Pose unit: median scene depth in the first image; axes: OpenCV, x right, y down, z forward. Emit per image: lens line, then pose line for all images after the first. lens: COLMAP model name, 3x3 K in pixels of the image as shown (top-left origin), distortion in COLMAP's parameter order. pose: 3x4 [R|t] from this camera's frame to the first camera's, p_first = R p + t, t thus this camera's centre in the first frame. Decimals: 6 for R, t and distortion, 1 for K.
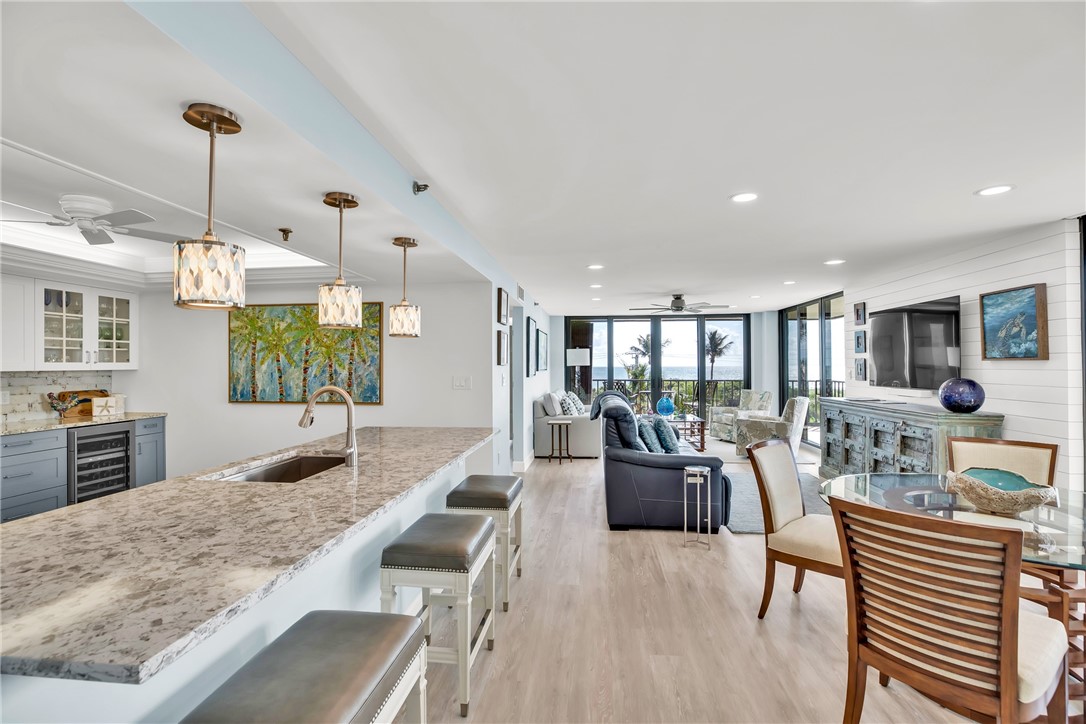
lens RADIAL K [[498.9, 0, 547.0], [0, 498.9, 361.7], [0, 0, 1]] dist [-0.046173, 0.014671]
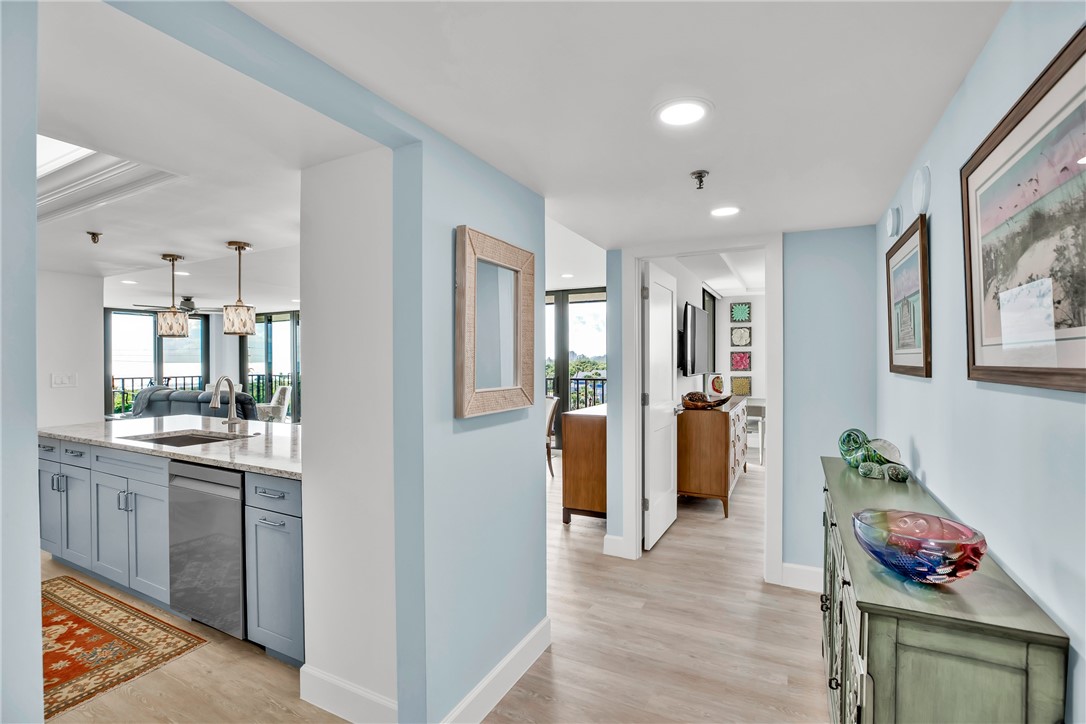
lens RADIAL K [[498.9, 0, 547.0], [0, 498.9, 361.7], [0, 0, 1]] dist [-0.046173, 0.014671]
pose [[0.357620, -0.001454, 0.933866, -0.677807], [-0.004138, 0.999987, 0.003142, 0.000706], [-0.933858, -0.004988, 0.357609, -0.168147]]
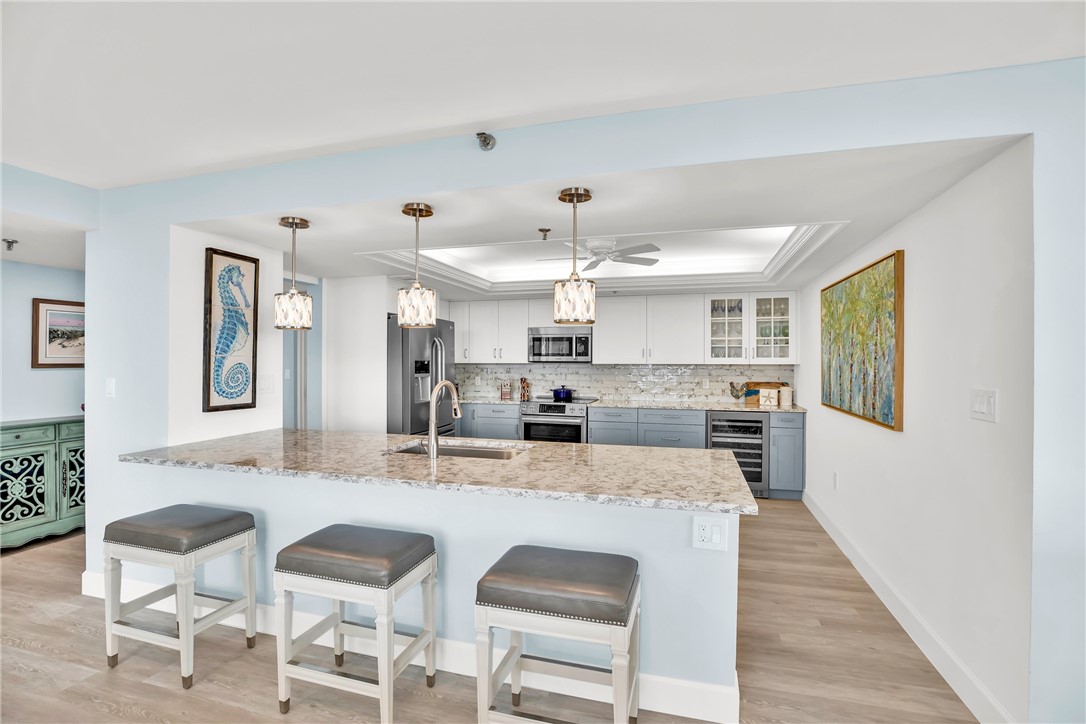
lens RADIAL K [[498.9, 0, 547.0], [0, 498.9, 361.7], [0, 0, 1]] dist [-0.046173, 0.014671]
pose [[-0.181964, 0.006736, -0.983282, 0.289254], [0.006292, 0.999964, 0.005686, 0.001520], [0.983285, -0.005152, -0.181999, 0.699804]]
